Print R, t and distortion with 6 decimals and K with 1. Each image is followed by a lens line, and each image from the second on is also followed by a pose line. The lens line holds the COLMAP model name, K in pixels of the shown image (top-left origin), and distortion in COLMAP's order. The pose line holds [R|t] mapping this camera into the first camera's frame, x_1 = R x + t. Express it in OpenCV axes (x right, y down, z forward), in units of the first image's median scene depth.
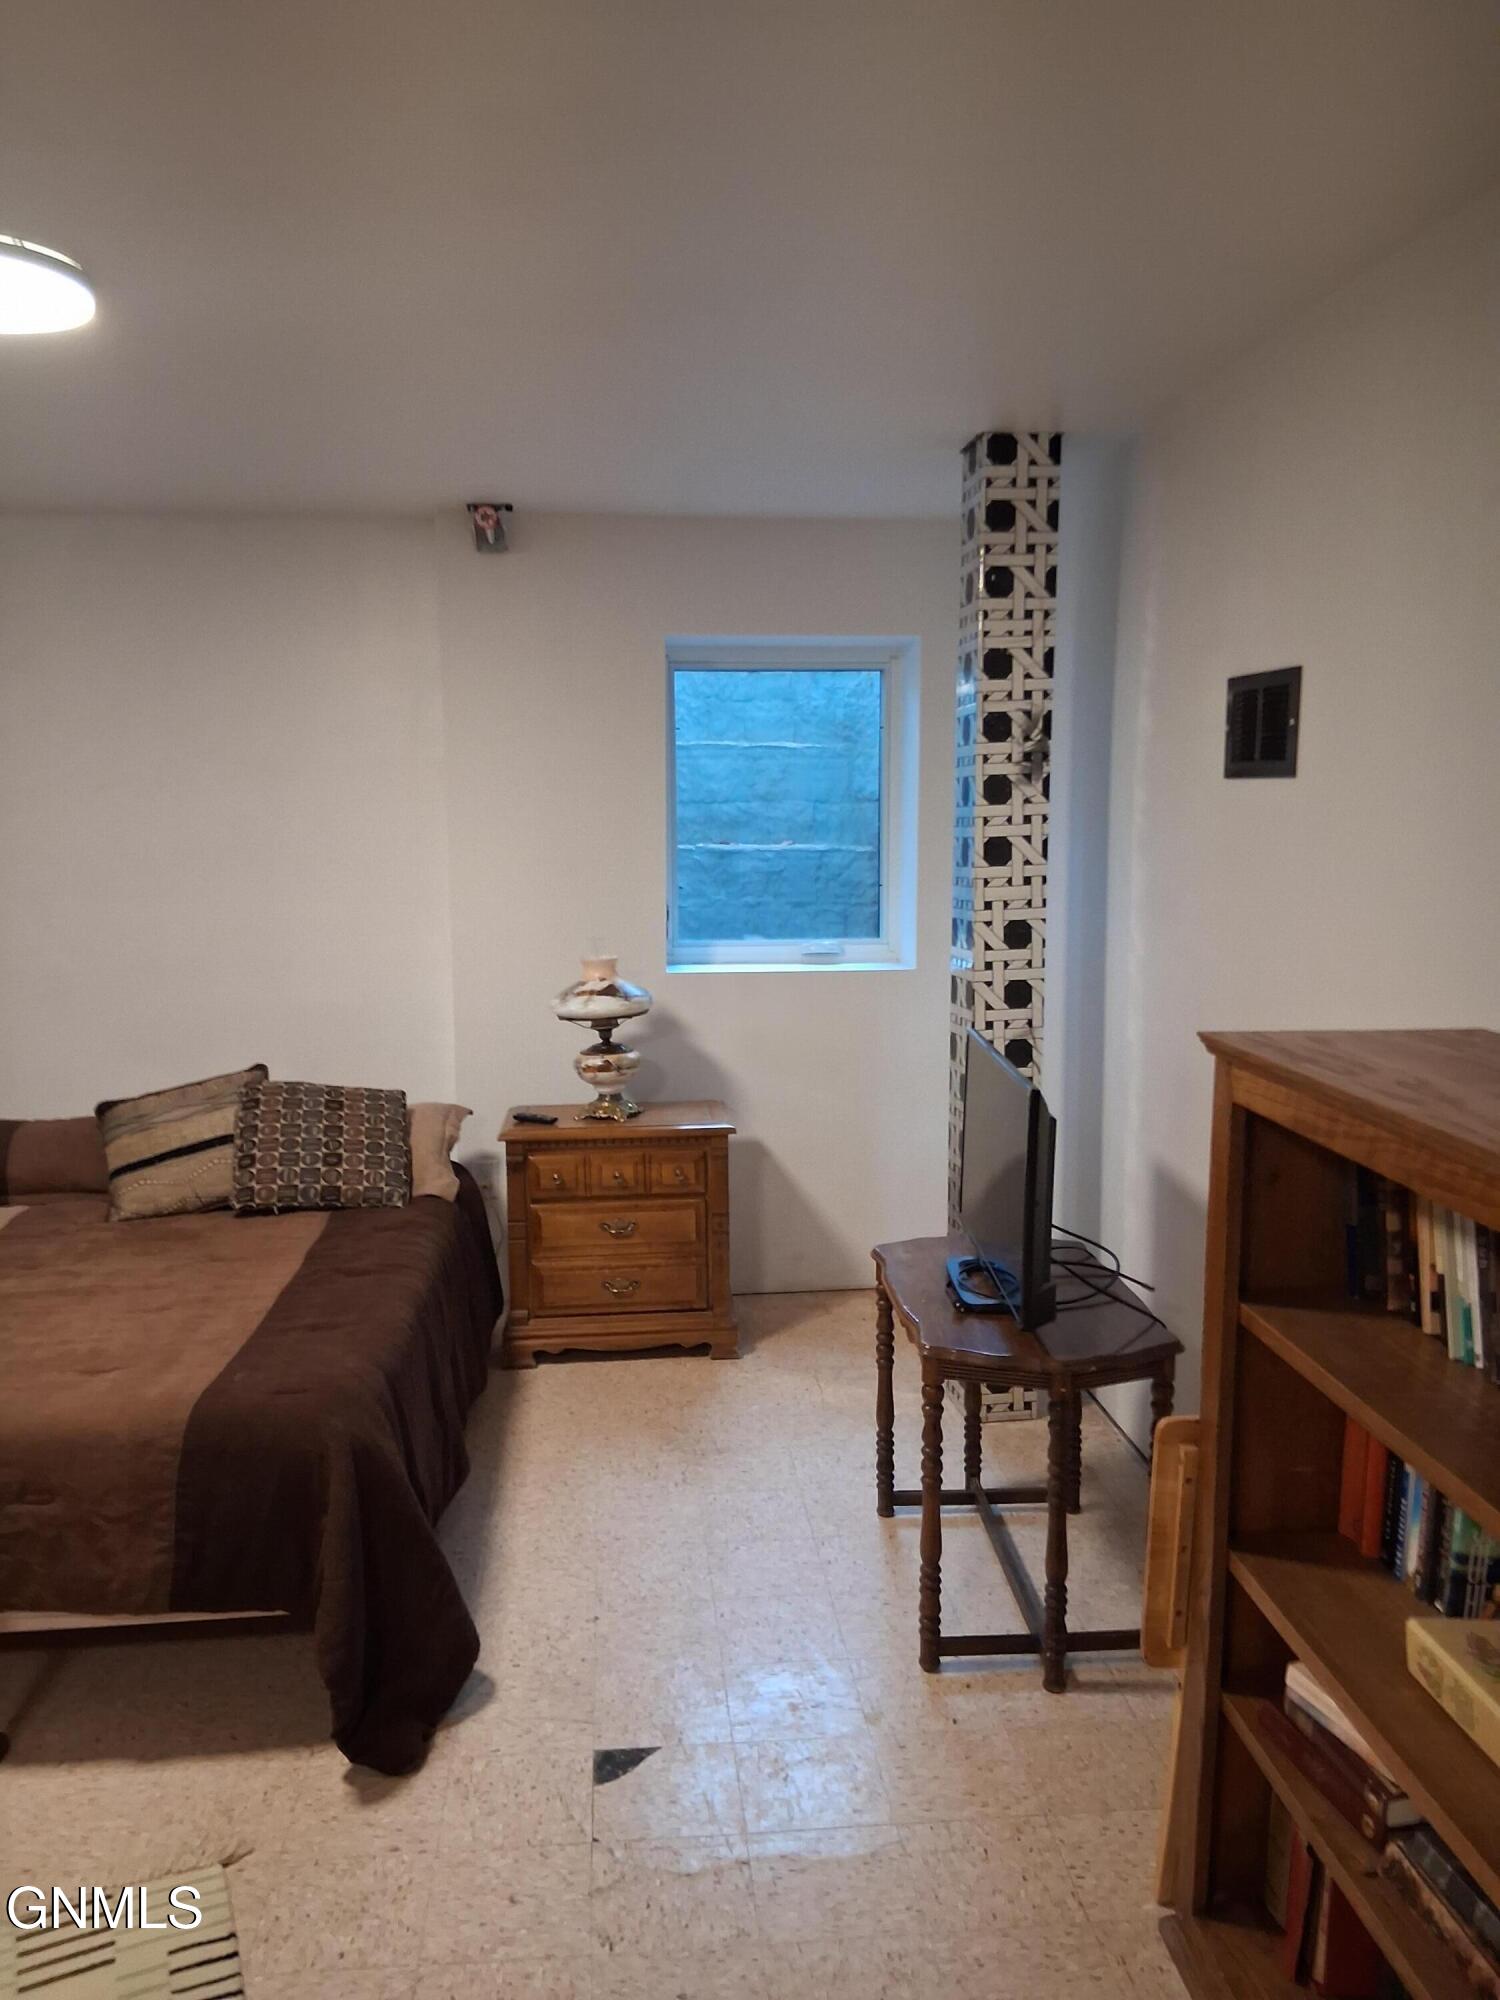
lens RADIAL K [[1530.0, 0, 761.3], [0, 1530.0, 1013.5], [0, 0, 1]] dist [0.082182, -0.128475]
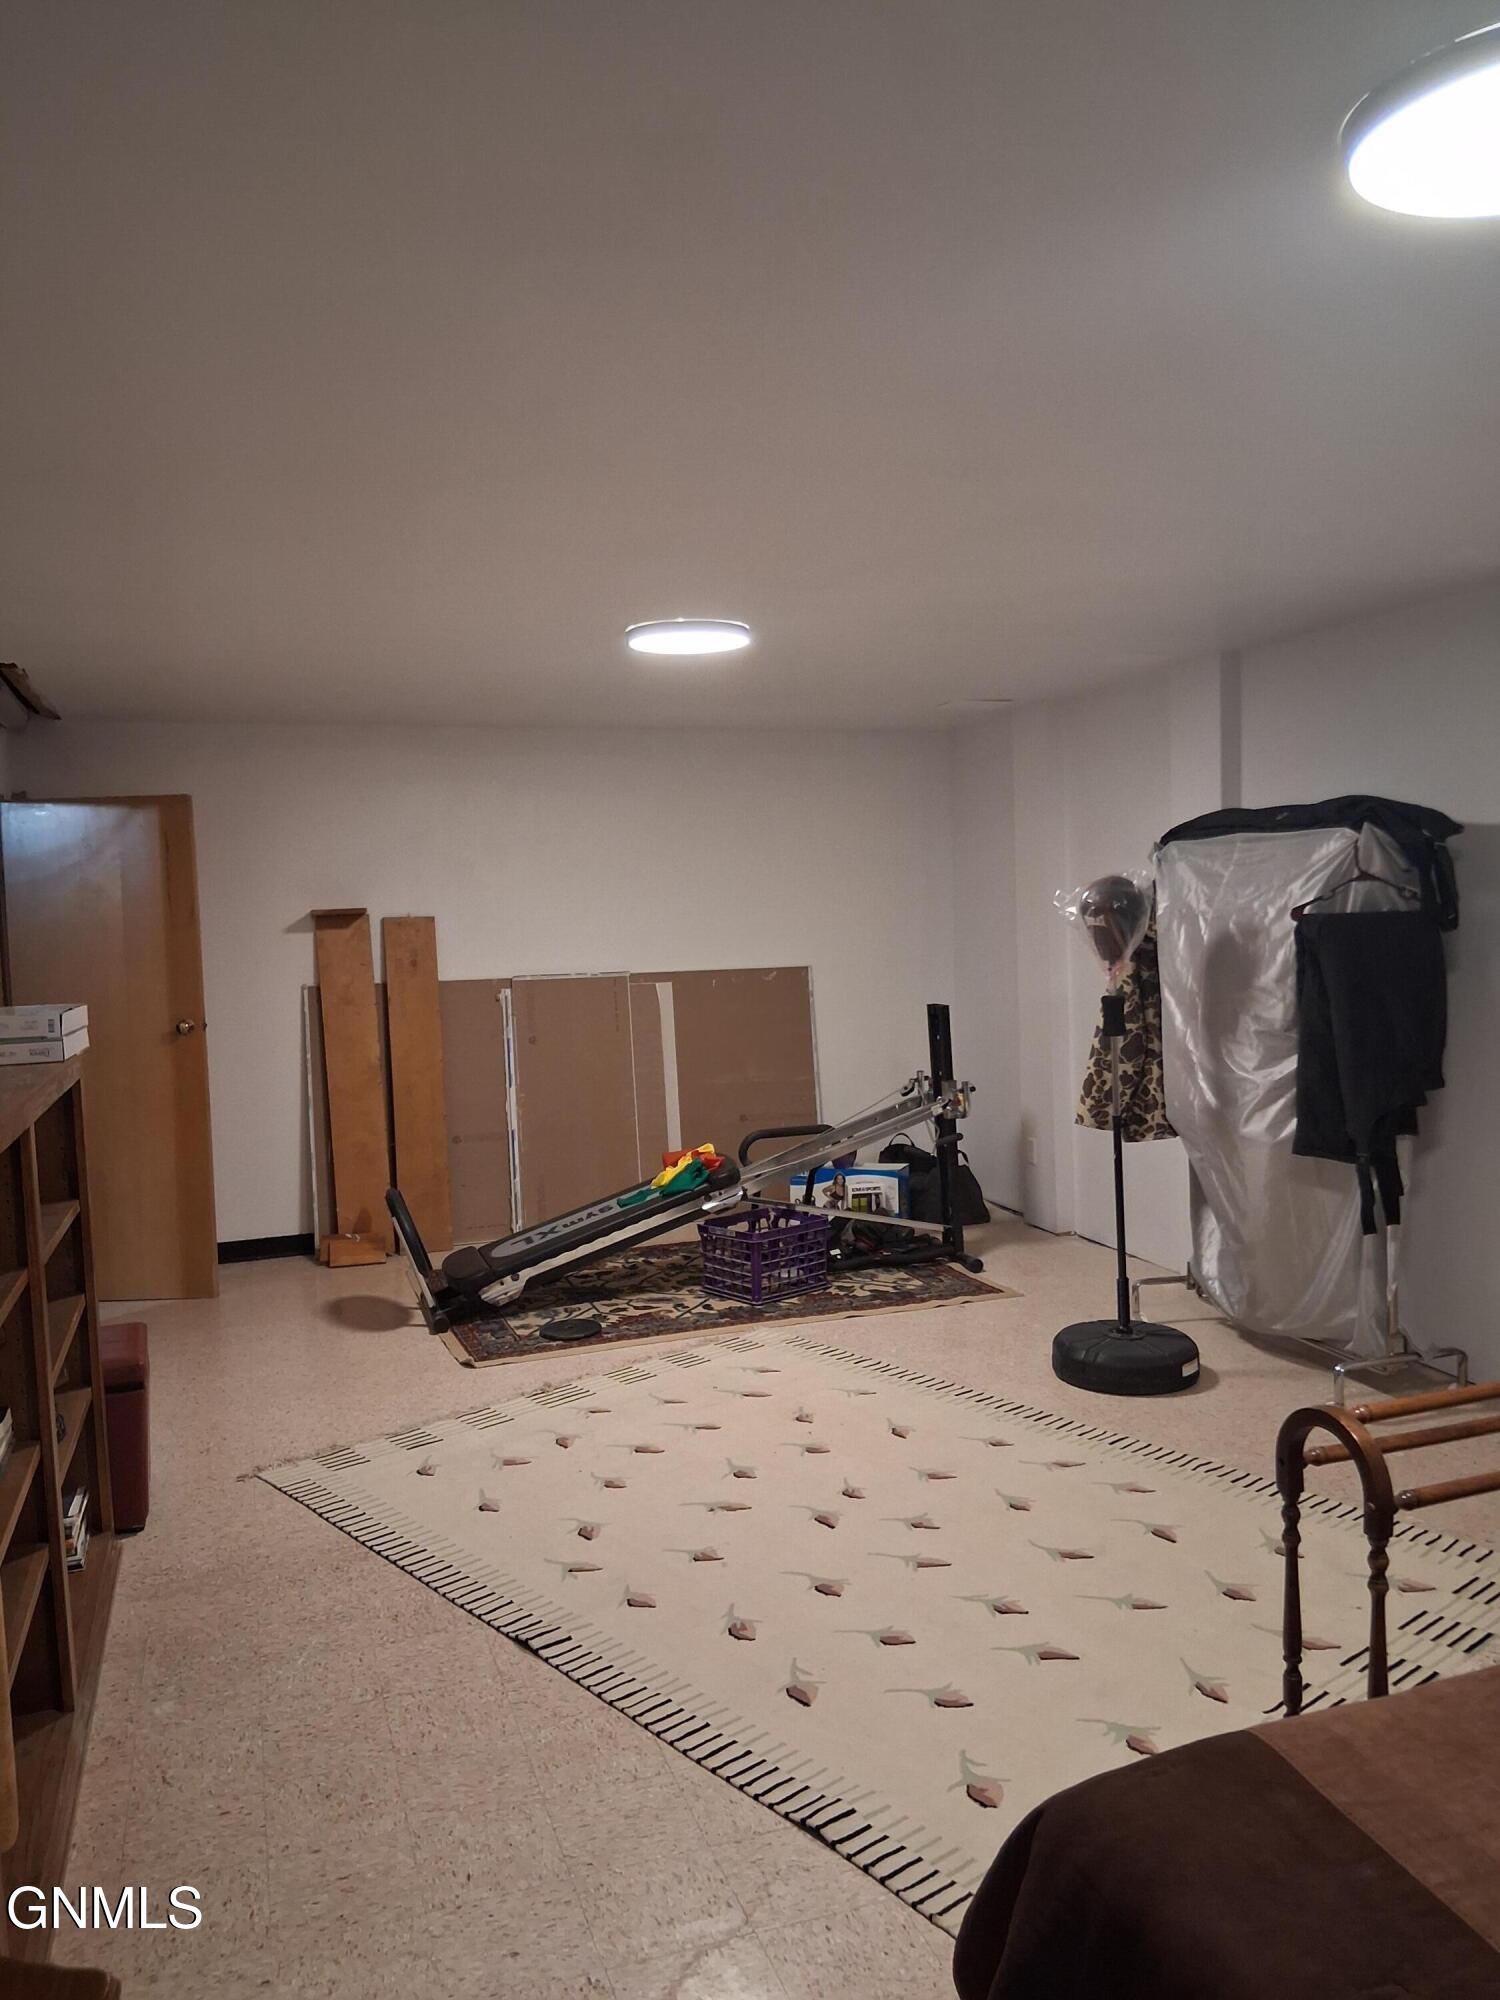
lens RADIAL K [[1530.0, 0, 761.3], [0, 1530.0, 1013.5], [0, 0, 1]] dist [0.082182, -0.128475]
pose [[-0.971752, 0.045238, -0.231626, 0.001699], [-0.005035, 0.977259, 0.211991, -0.127346], [0.235949, 0.207169, -0.949426, 0.913491]]
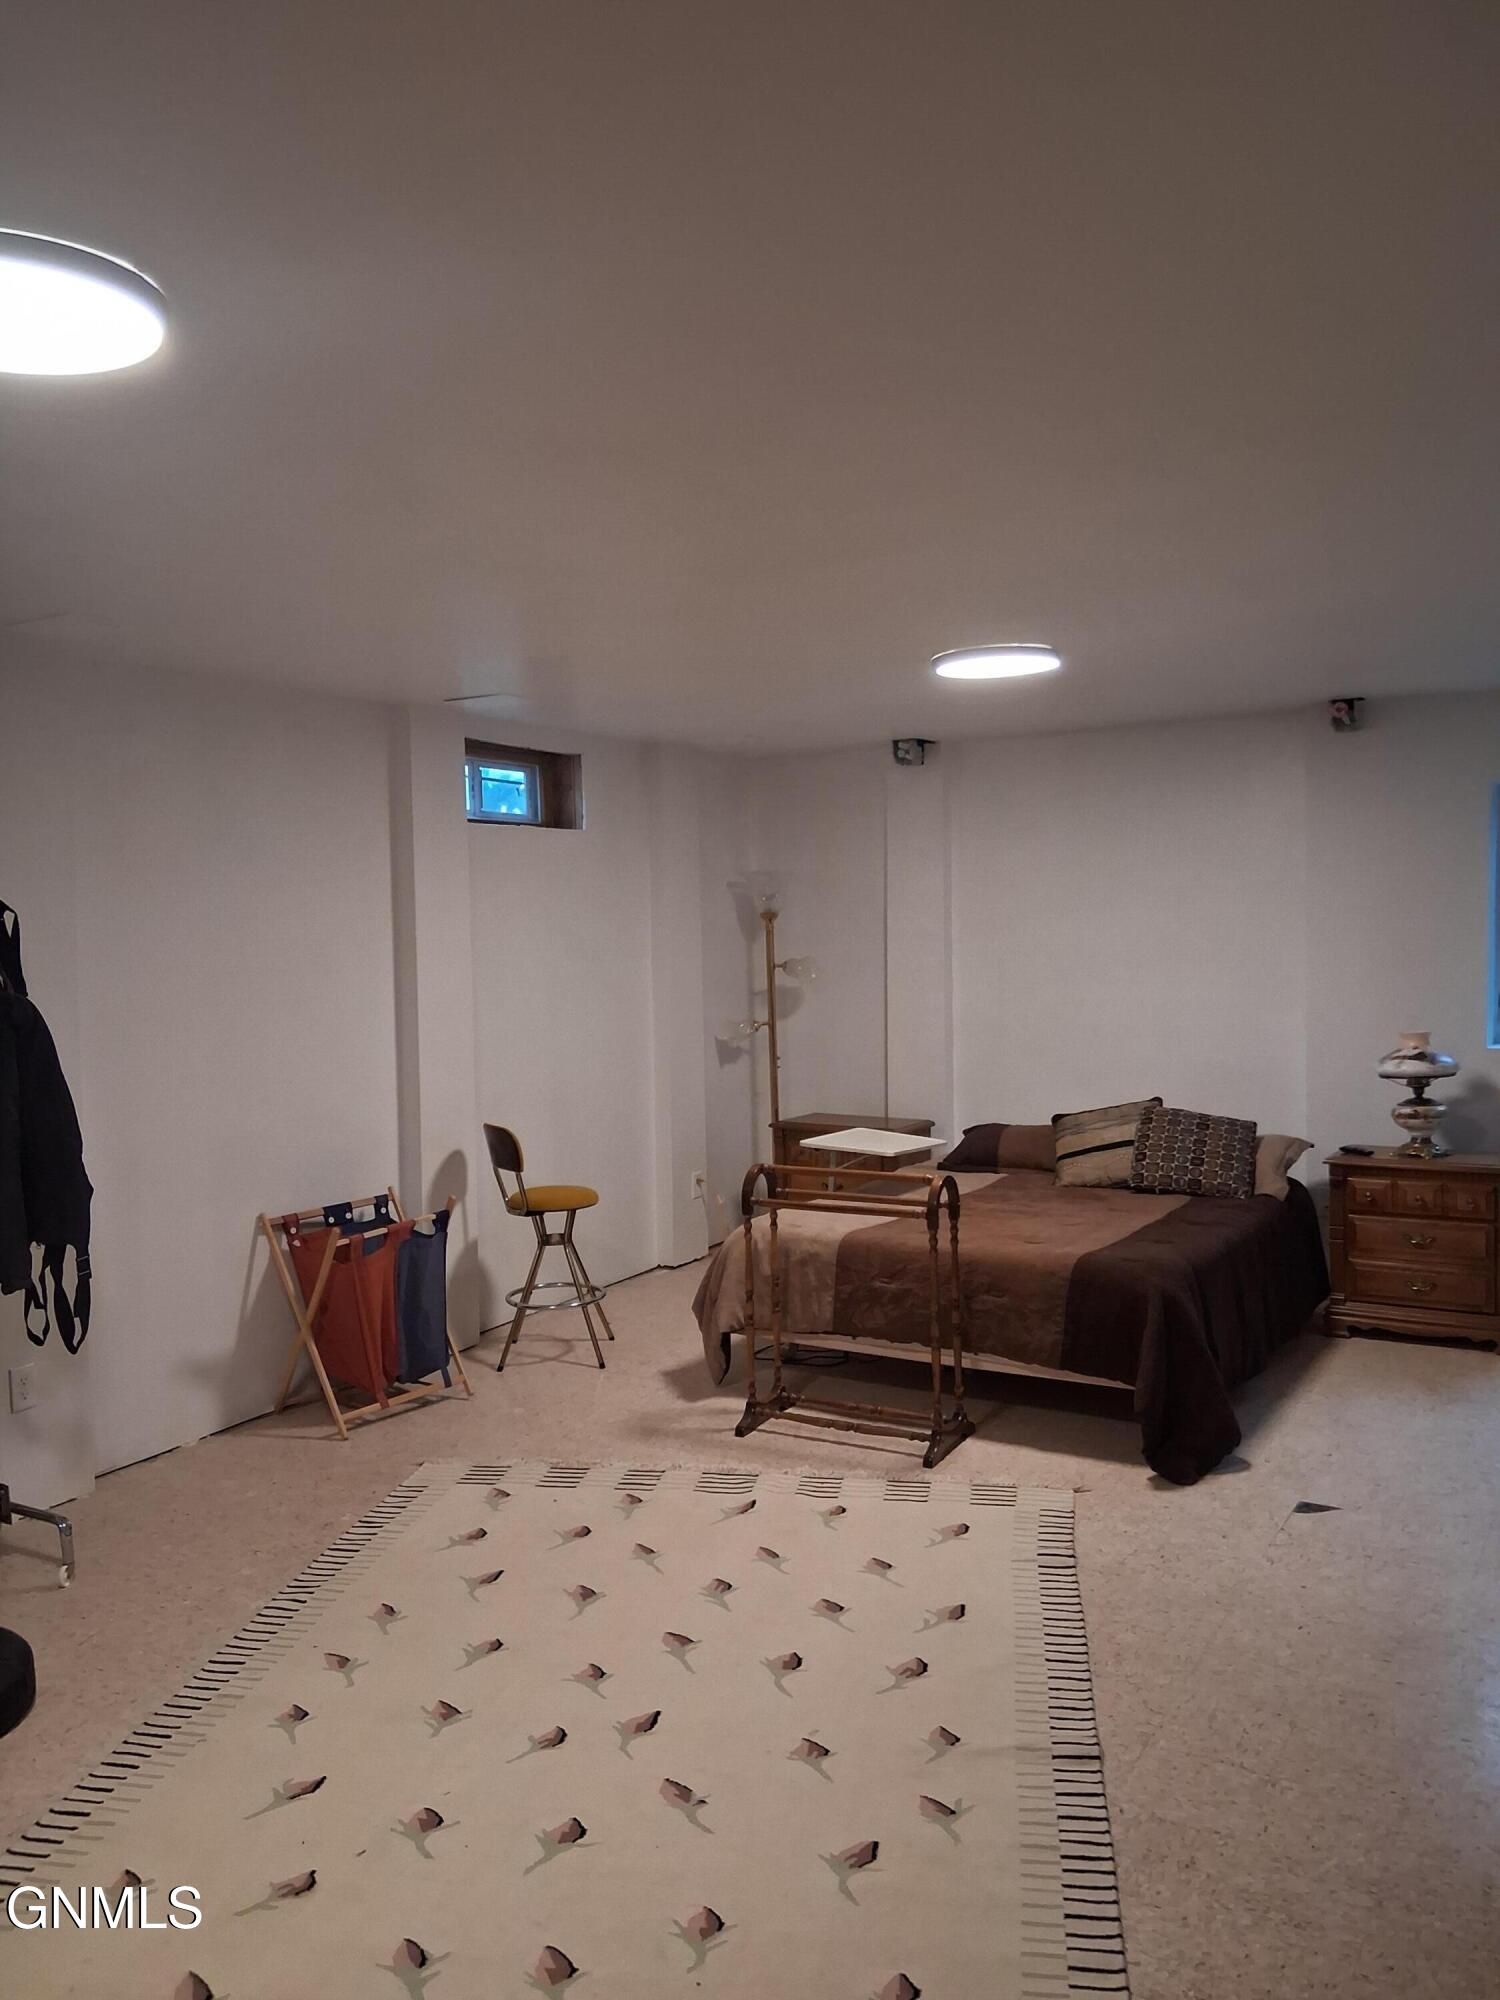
lens RADIAL K [[1530.0, 0, 761.3], [0, 1530.0, 1013.5], [0, 0, 1]] dist [0.082182, -0.128475]
pose [[0.809987, 0.020328, -0.586095, 0.219779], [-0.061714, 0.996805, -0.050716, 0.050502], [0.583191, 0.077250, 0.808654, -0.396432]]
